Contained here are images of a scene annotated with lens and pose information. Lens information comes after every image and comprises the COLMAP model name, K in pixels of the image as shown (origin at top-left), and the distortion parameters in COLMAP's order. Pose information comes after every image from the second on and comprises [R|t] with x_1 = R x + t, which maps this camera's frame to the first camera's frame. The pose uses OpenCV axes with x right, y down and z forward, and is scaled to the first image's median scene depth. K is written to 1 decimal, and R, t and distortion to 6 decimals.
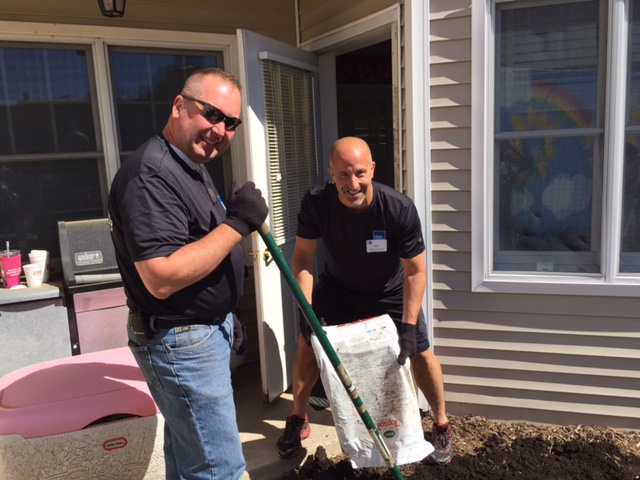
lens RADIAL K [[540.5, 0, 319.4], [0, 540.5, 239.7], [0, 0, 1]] dist [-0.001321, -0.008547]
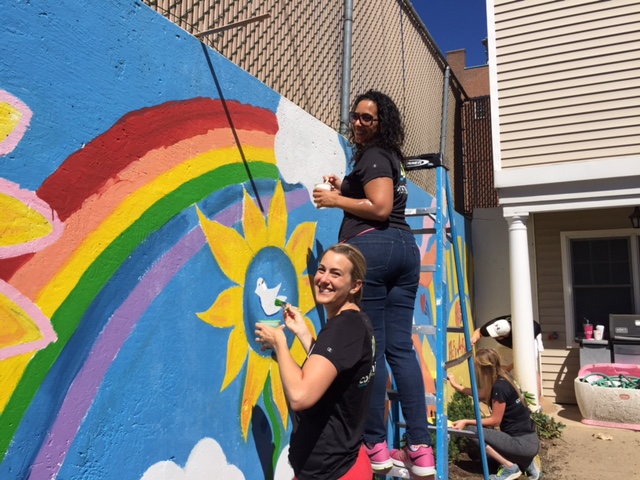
lens RADIAL K [[540.5, 0, 319.4], [0, 540.5, 238.9], [0, 0, 1]] dist [-0.001321, -0.008547]
pose [[0.583216, -0.023916, -0.811965, 0.728177], [-0.137768, 0.982174, -0.127885, 0.124282], [0.800549, 0.186448, 0.569525, -1.476591]]
